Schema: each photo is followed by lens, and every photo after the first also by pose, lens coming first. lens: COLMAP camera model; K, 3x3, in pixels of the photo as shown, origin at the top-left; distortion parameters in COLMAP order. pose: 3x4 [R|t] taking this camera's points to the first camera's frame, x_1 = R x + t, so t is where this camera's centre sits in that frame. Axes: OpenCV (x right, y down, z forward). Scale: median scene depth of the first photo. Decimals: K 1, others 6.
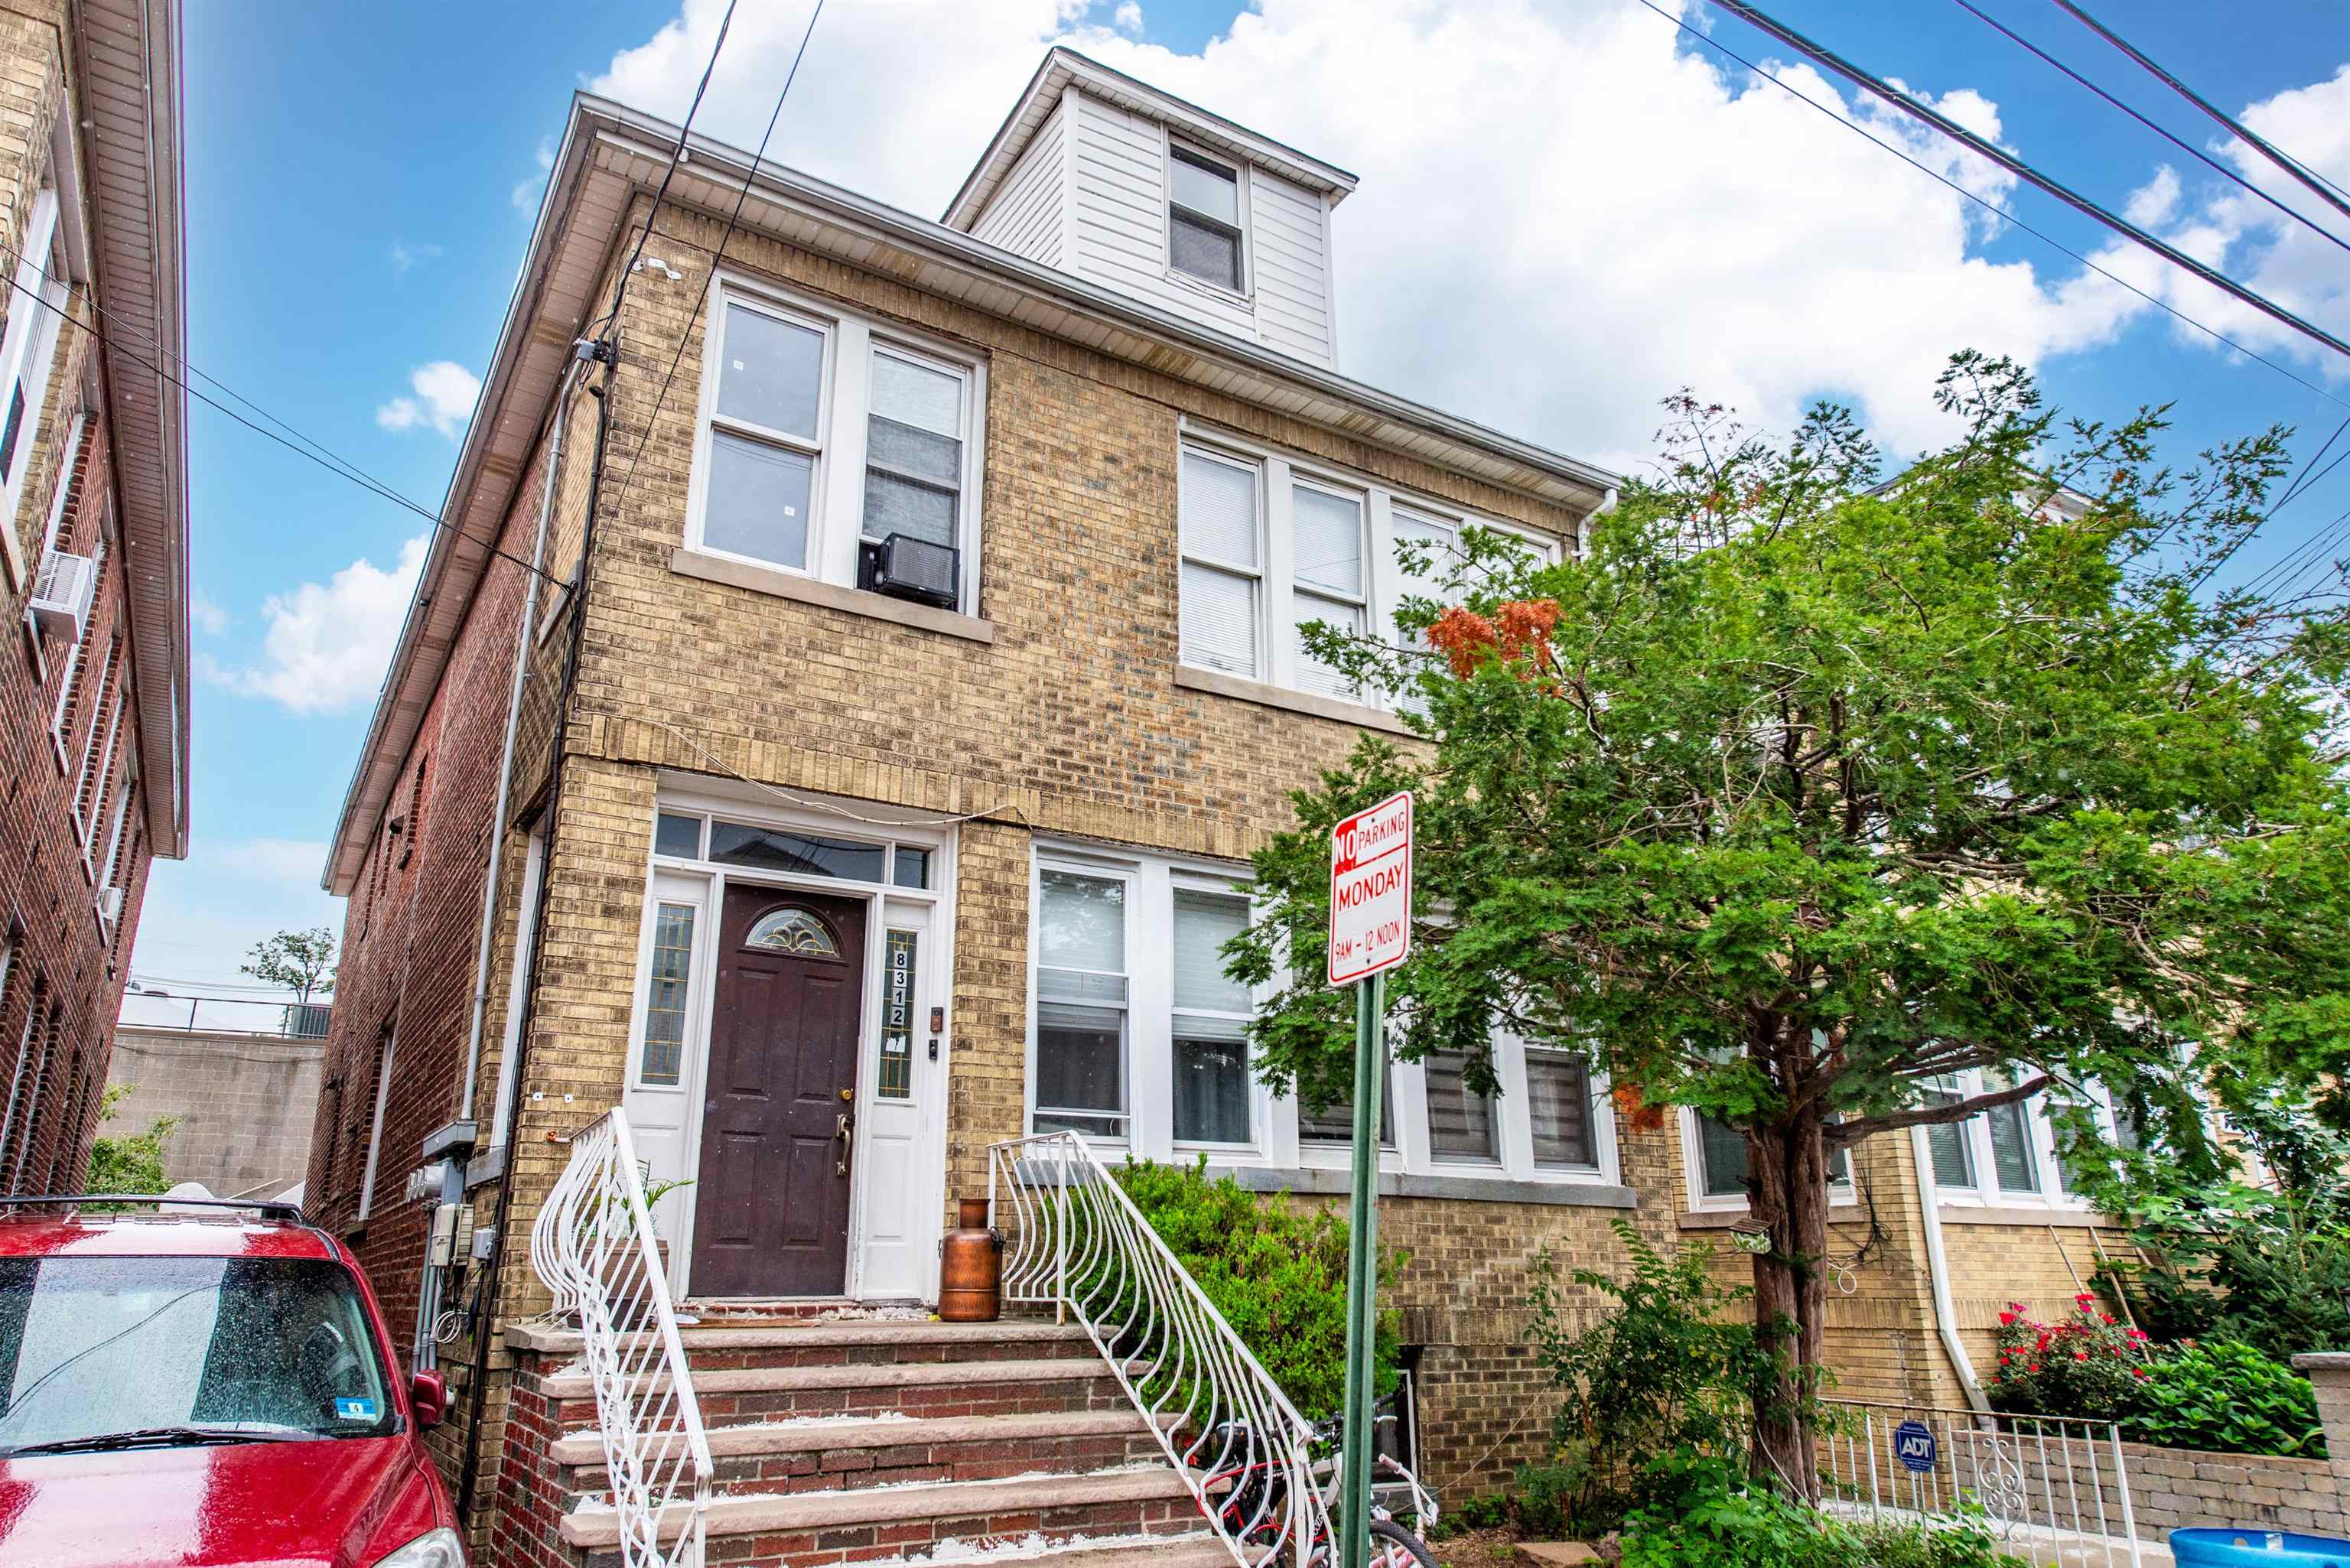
lens RADIAL K [[1563.6, 0, 1177.8], [0, 1563.6, 785.1], [0, 0, 1]] dist [0.014740, -0.003956]
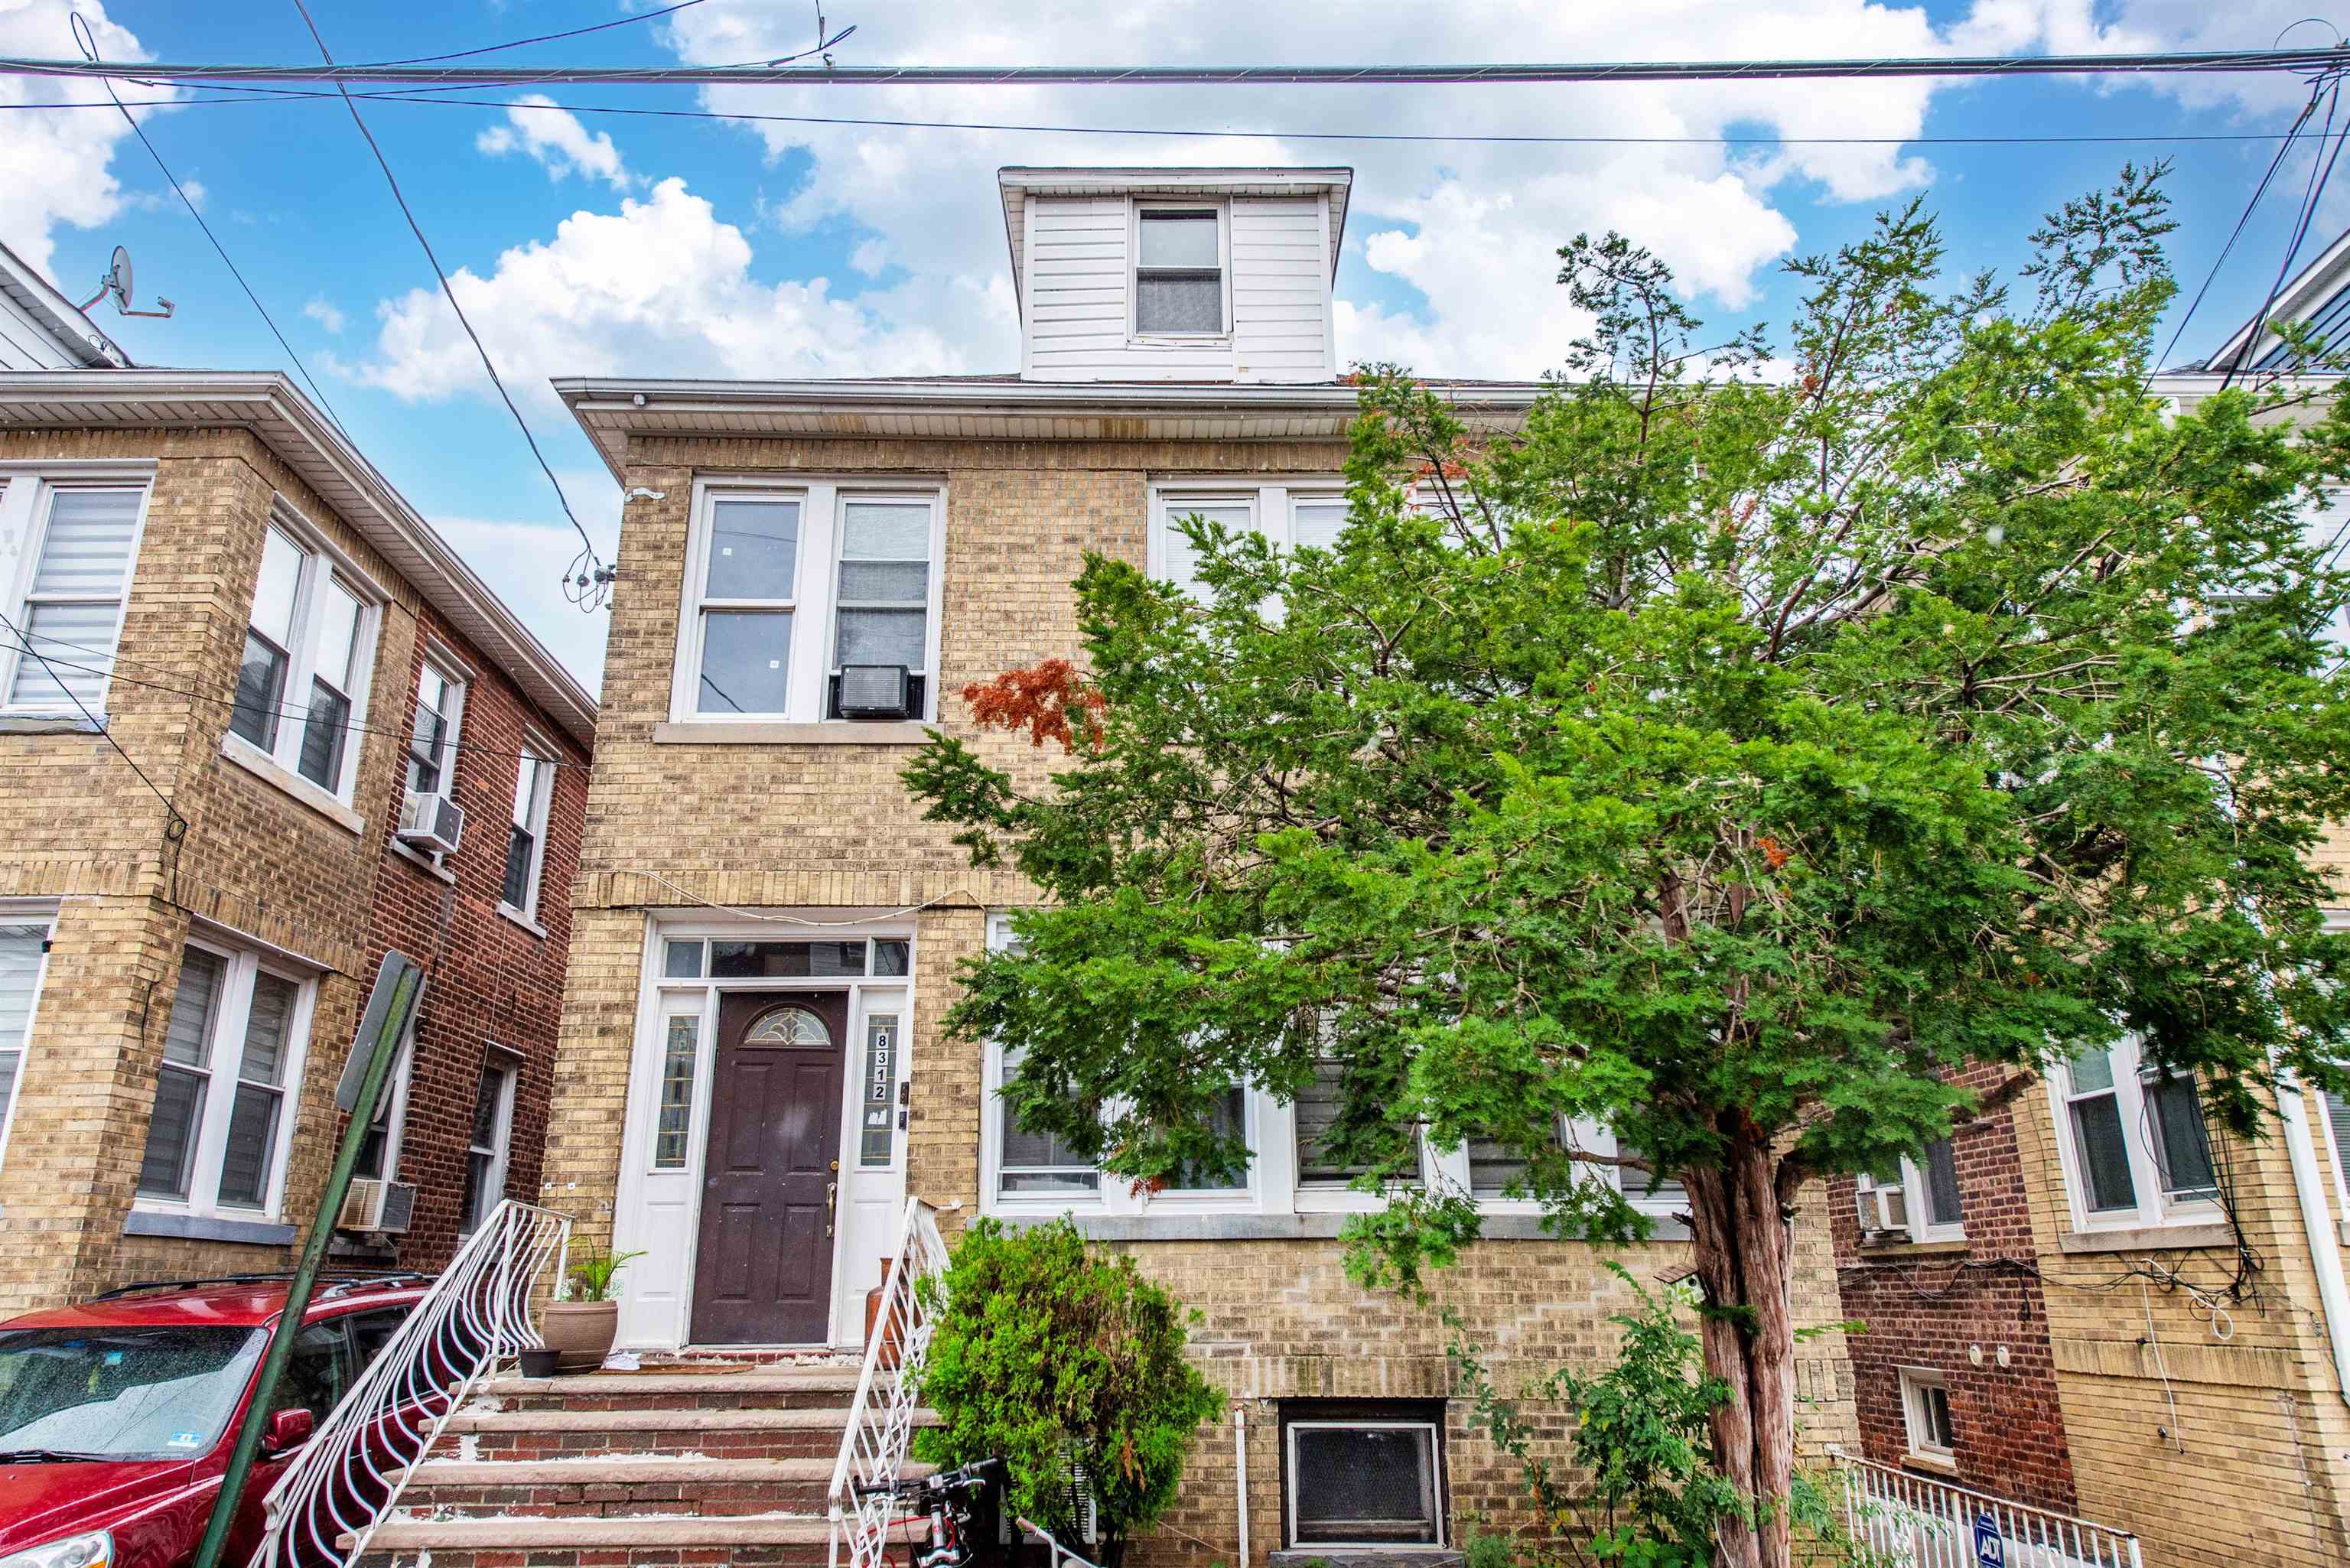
lens RADIAL K [[1563.6, 0, 1170.9], [0, 1563.6, 787.4], [0, 0, 1]] dist [0.014740, -0.003956]
pose [[0.856693, -0.160785, -0.490127, 0.581608], [0.160150, 0.986131, -0.043572, 0.013976], [0.490335, -0.041166, 0.870561, 0.131131]]
